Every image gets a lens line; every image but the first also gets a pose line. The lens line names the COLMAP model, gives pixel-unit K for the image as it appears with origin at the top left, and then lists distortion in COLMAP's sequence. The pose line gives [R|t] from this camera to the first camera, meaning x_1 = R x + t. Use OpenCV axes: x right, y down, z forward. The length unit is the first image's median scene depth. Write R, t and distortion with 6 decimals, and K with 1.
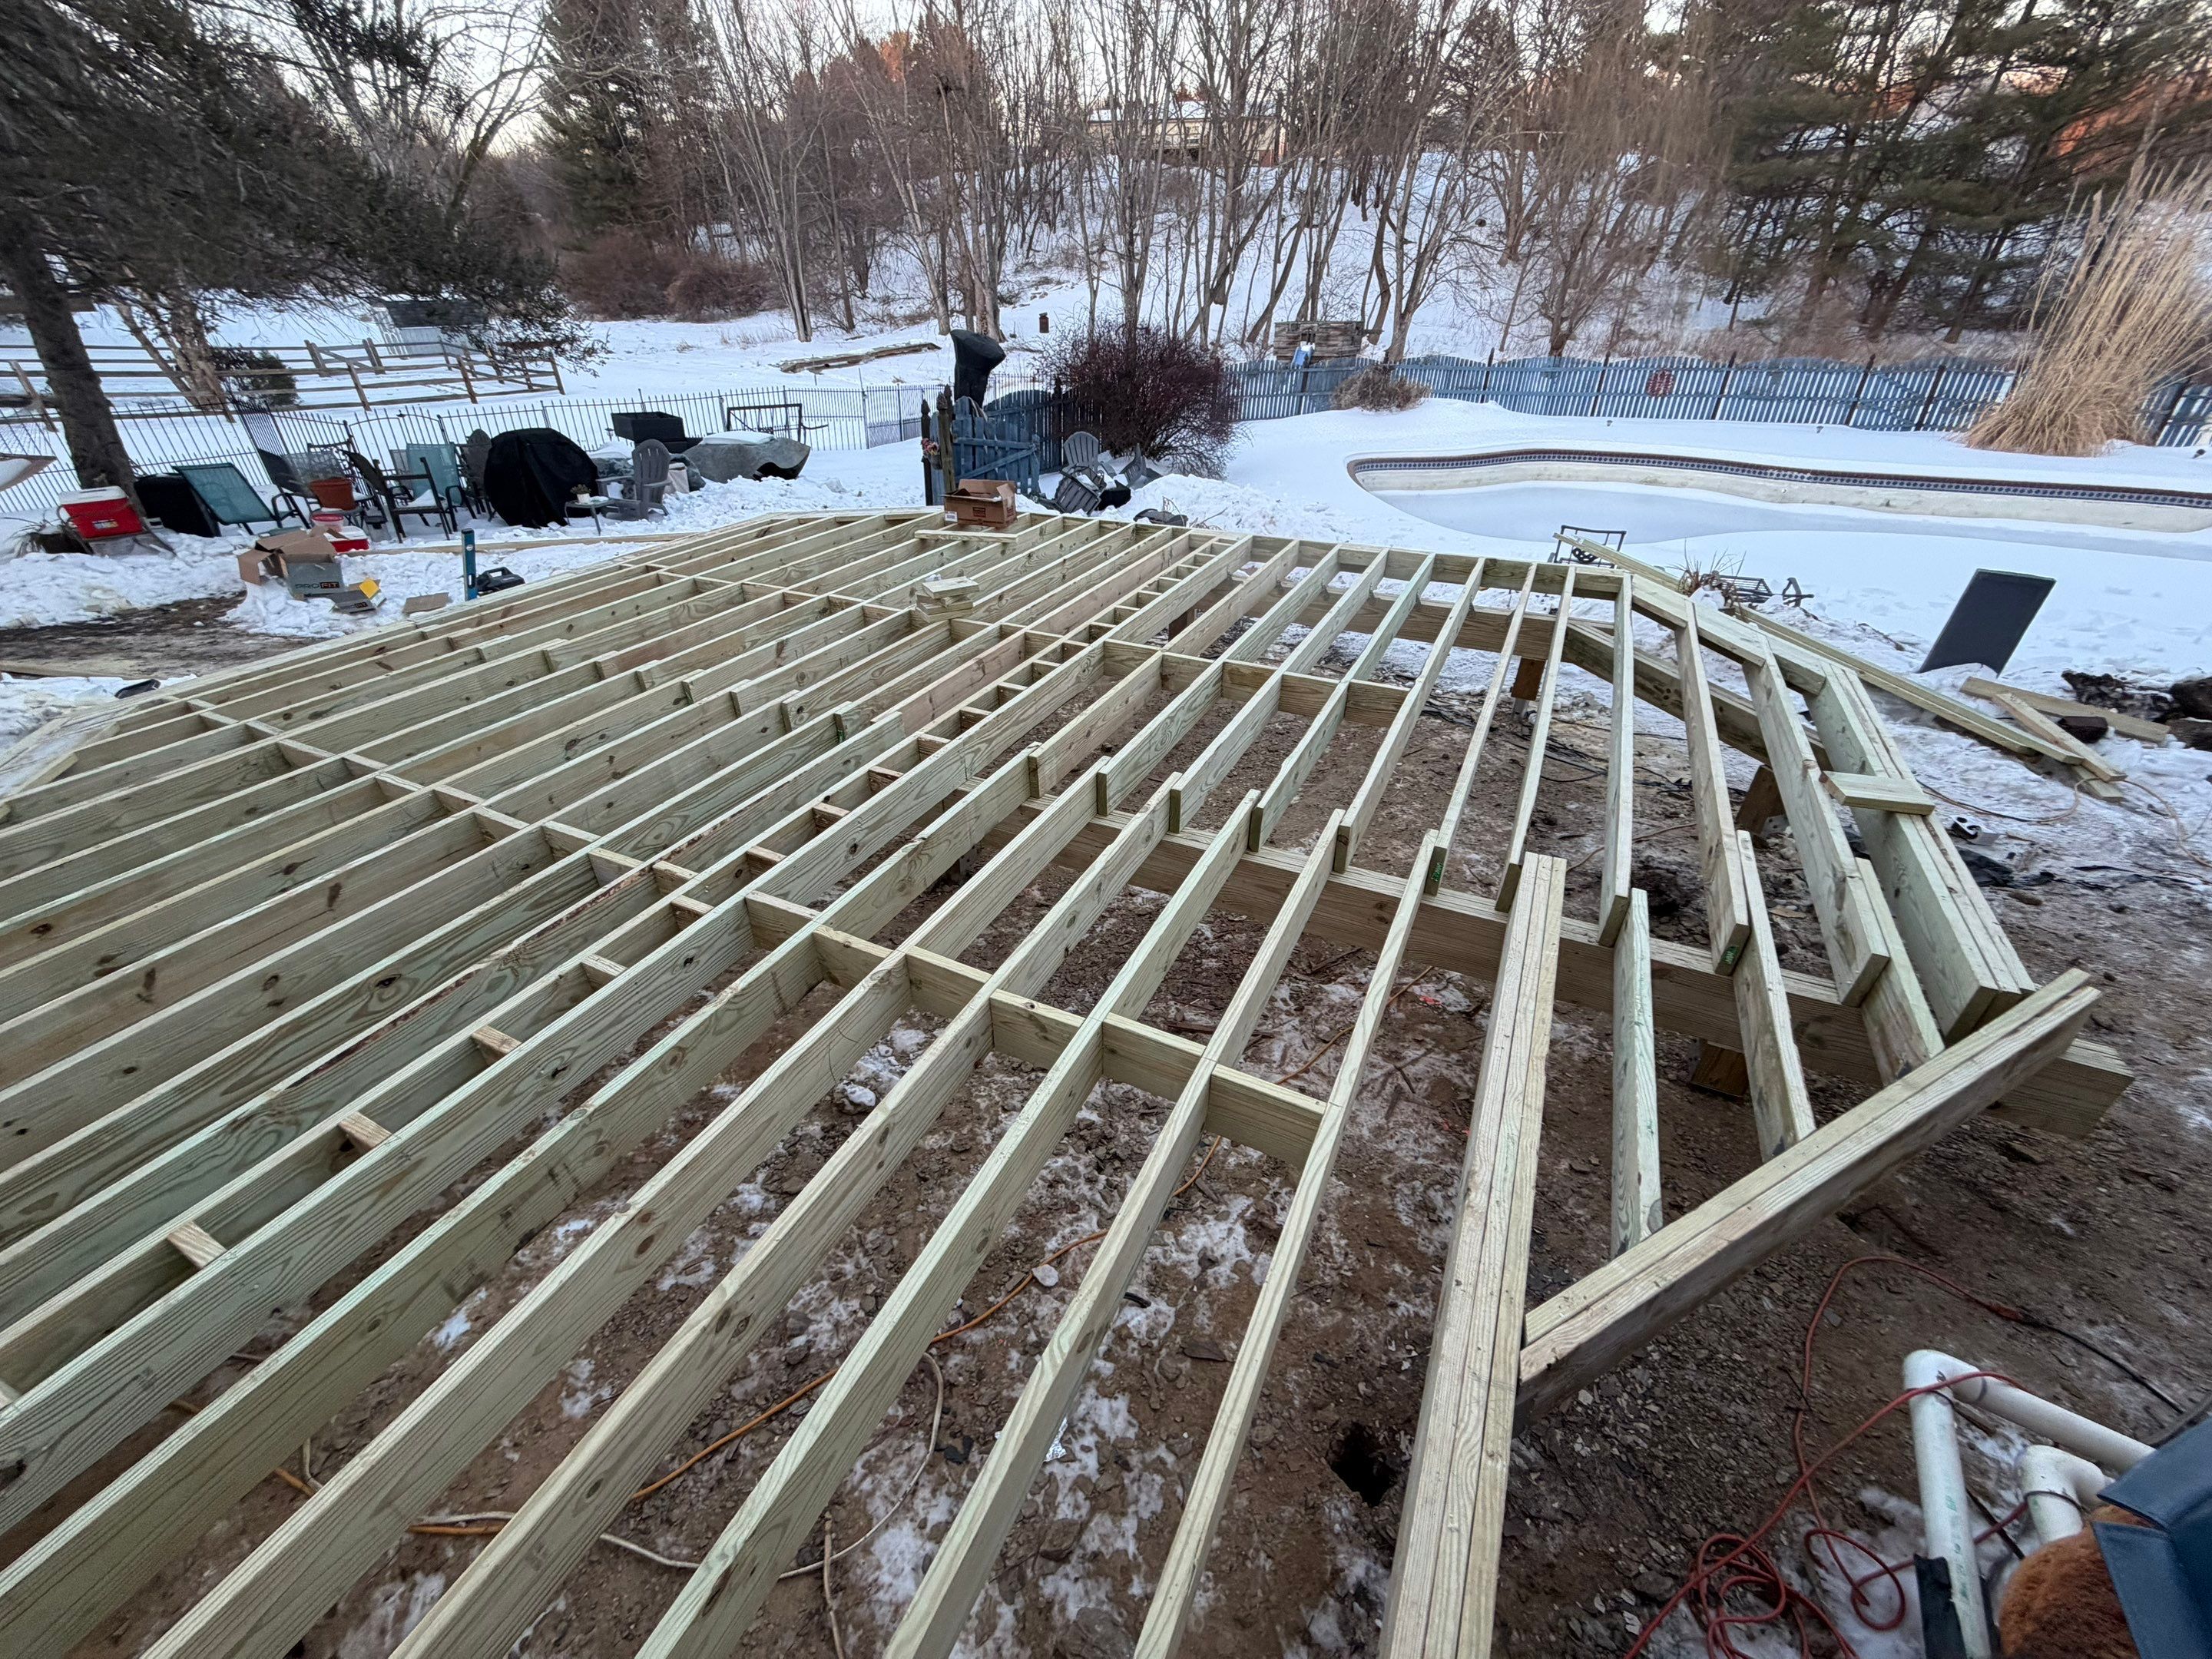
lens RADIAL K [[884.6, 0, 1093.0], [0, 884.6, 836.7], [0, 0, 1]] dist [0.000643, -0.000505]
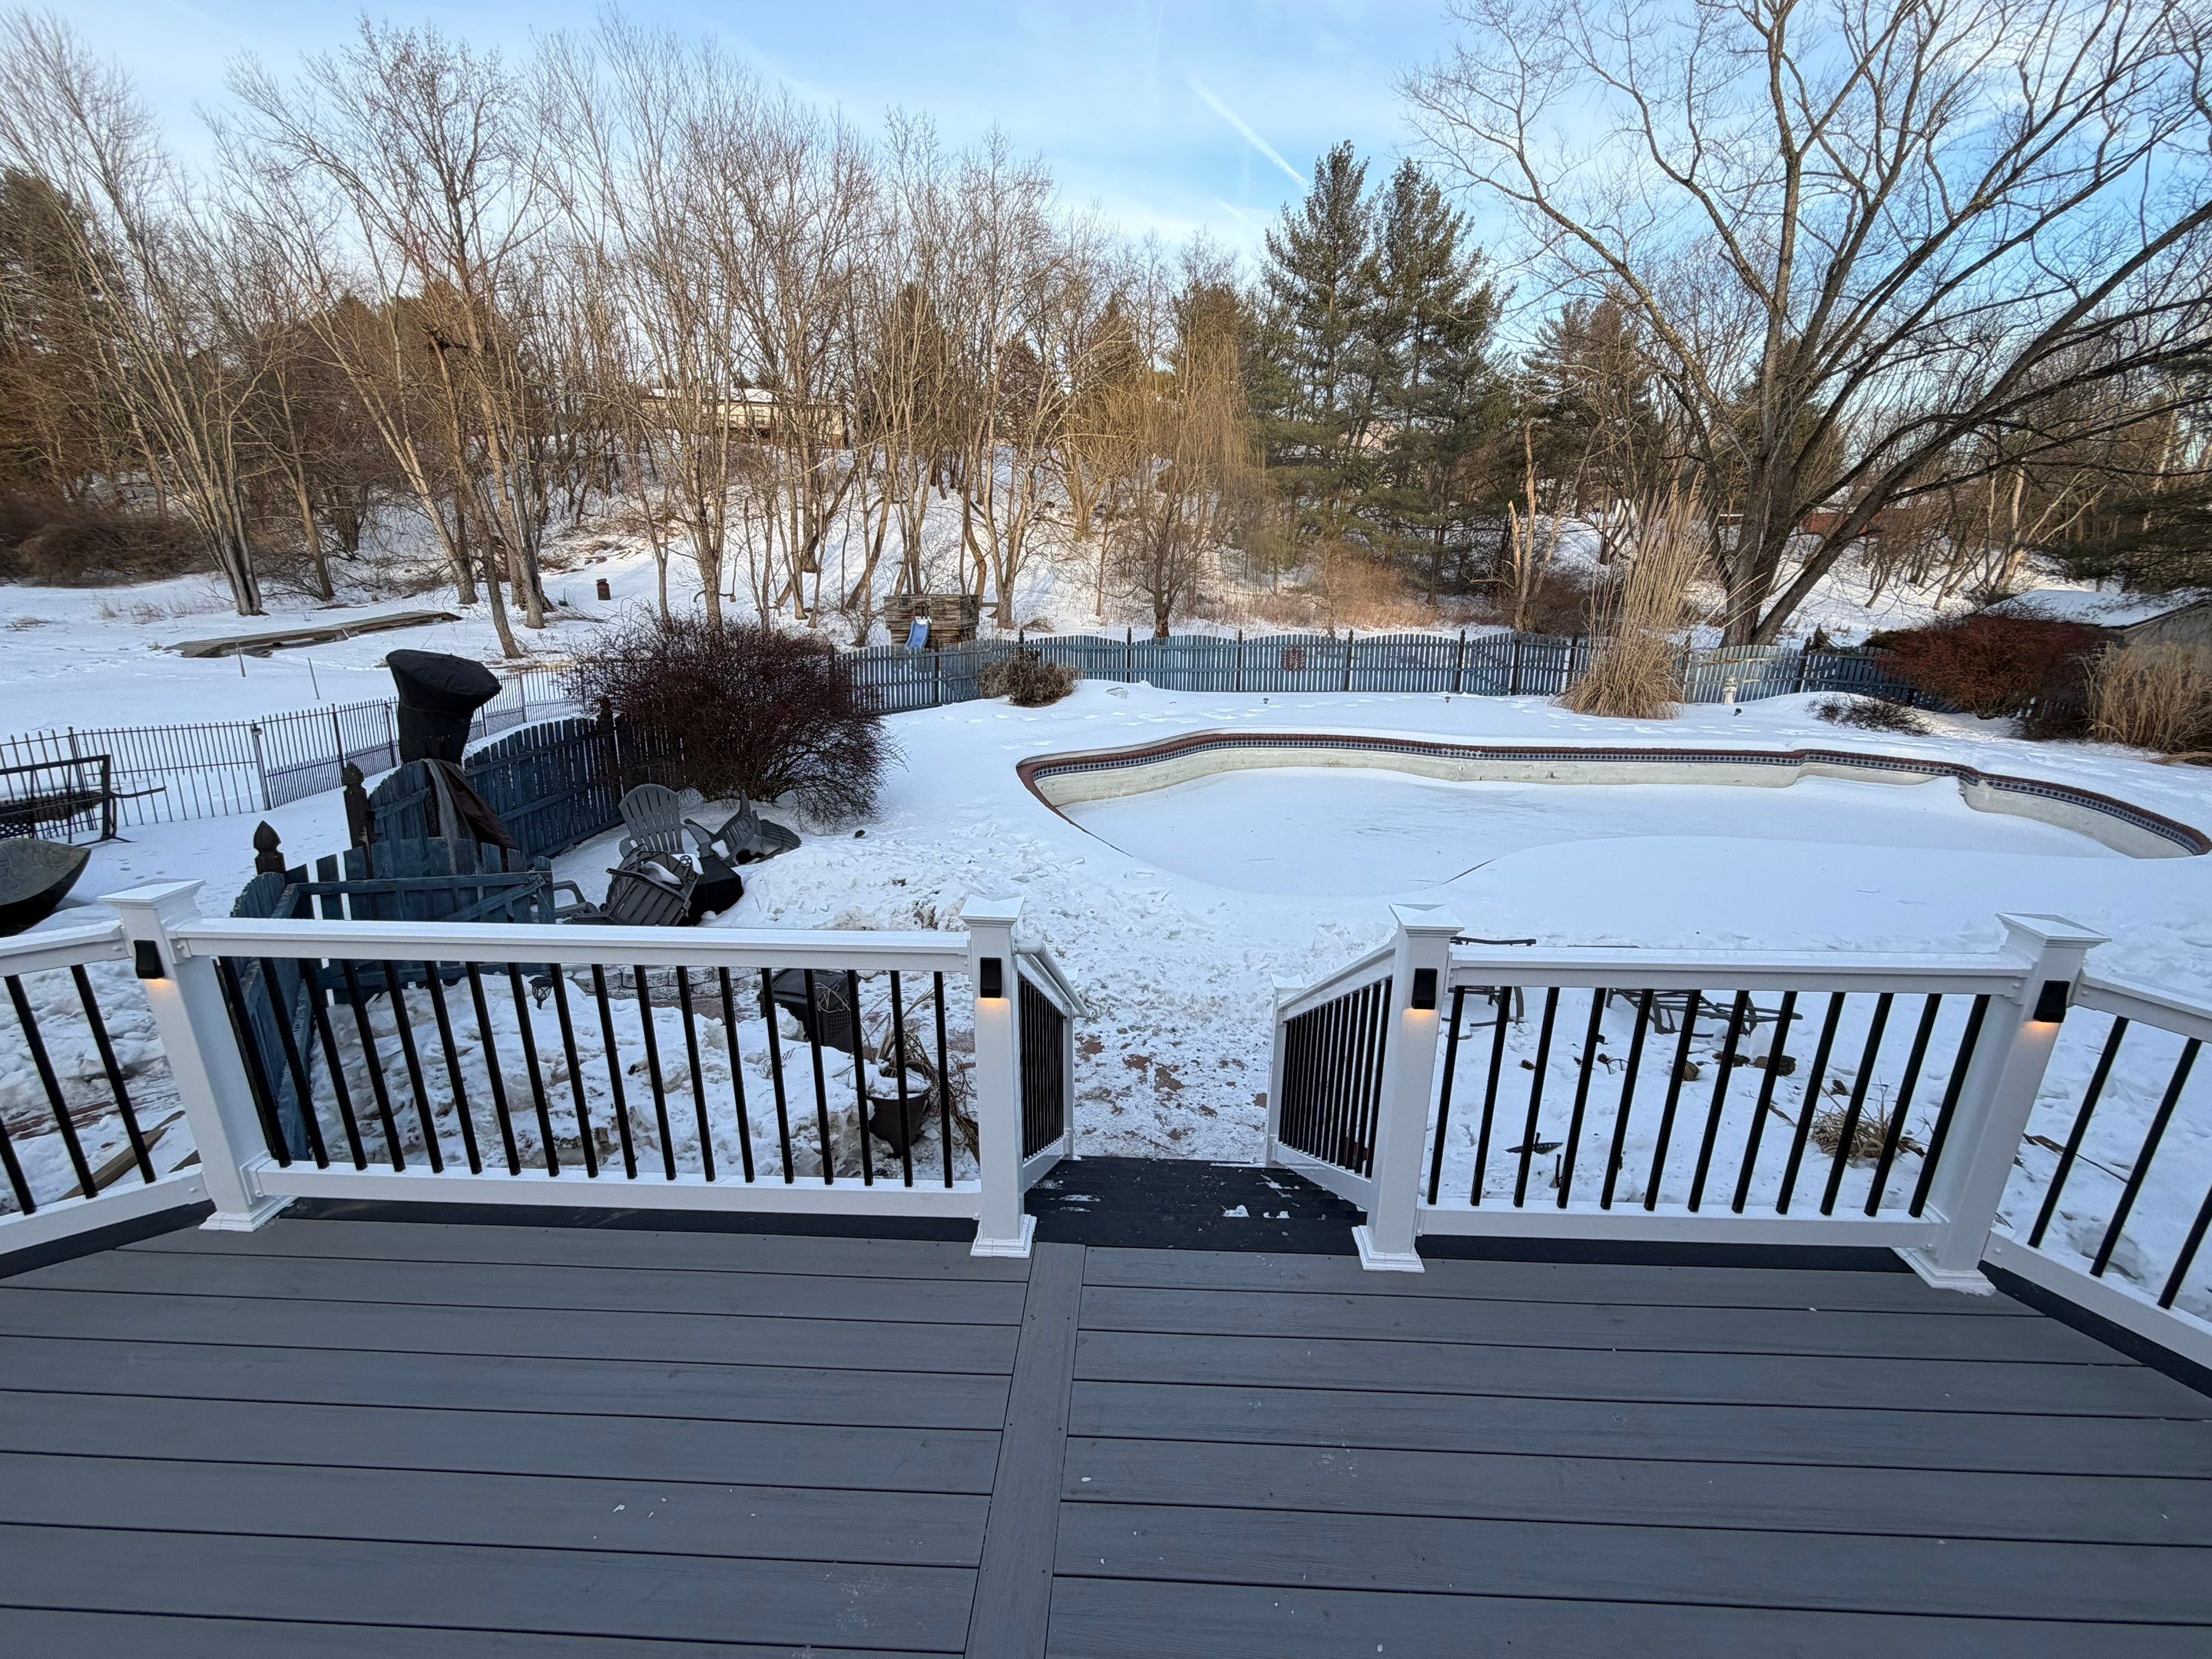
lens RADIAL K [[943.7, 0, 1112.0], [0, 943.7, 824.4], [0, 0, 1]] dist [-0.000048, -0.000434]
pose [[0.910462, -0.101283, 0.400999, 0.004906], [0.205598, 0.952106, -0.226328, -0.062955], [-0.358870, 0.288507, 0.887680, 0.085008]]
